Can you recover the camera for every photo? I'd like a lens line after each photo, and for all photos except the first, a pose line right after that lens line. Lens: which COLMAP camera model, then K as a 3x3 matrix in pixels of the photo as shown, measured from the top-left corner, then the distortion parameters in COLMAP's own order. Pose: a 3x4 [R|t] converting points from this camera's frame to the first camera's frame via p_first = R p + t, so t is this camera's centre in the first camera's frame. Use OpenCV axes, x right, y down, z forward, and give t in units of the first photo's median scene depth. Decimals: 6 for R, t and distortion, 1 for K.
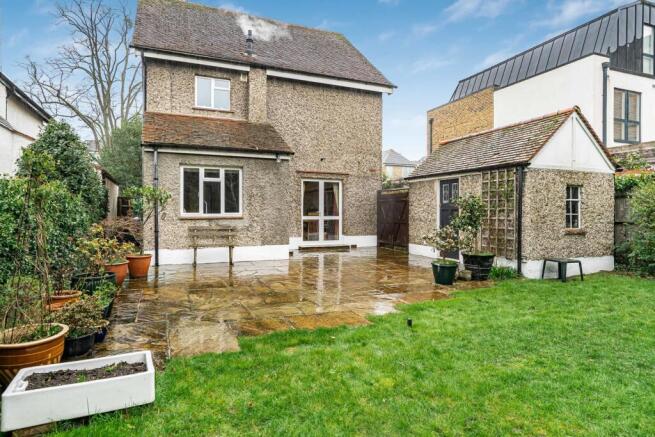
lens RADIAL K [[370.3, 0, 328.9], [0, 370.3, 218.4], [0, 0, 1]] dist [-0.002145, 0.000199]
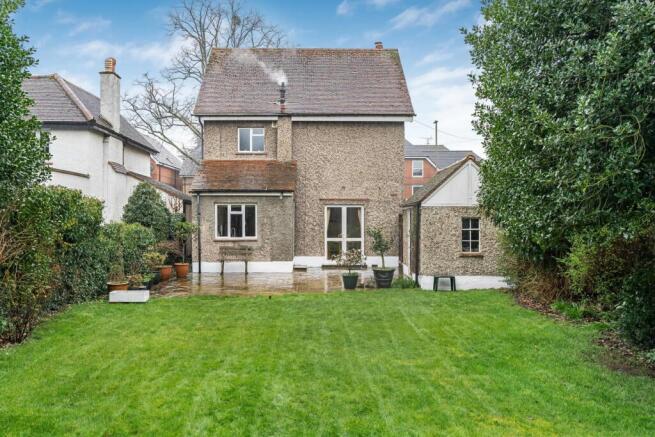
lens RADIAL K [[586.3, 0, 326.9], [0, 586.3, 219.7], [0, 0, 1]] dist [-0.000692, 0.001667]
pose [[0.920292, -0.004195, -0.391211, 0.833752], [-0.003354, 0.999821, -0.018610, -0.037805], [0.391219, 0.018438, 0.920113, -0.864020]]
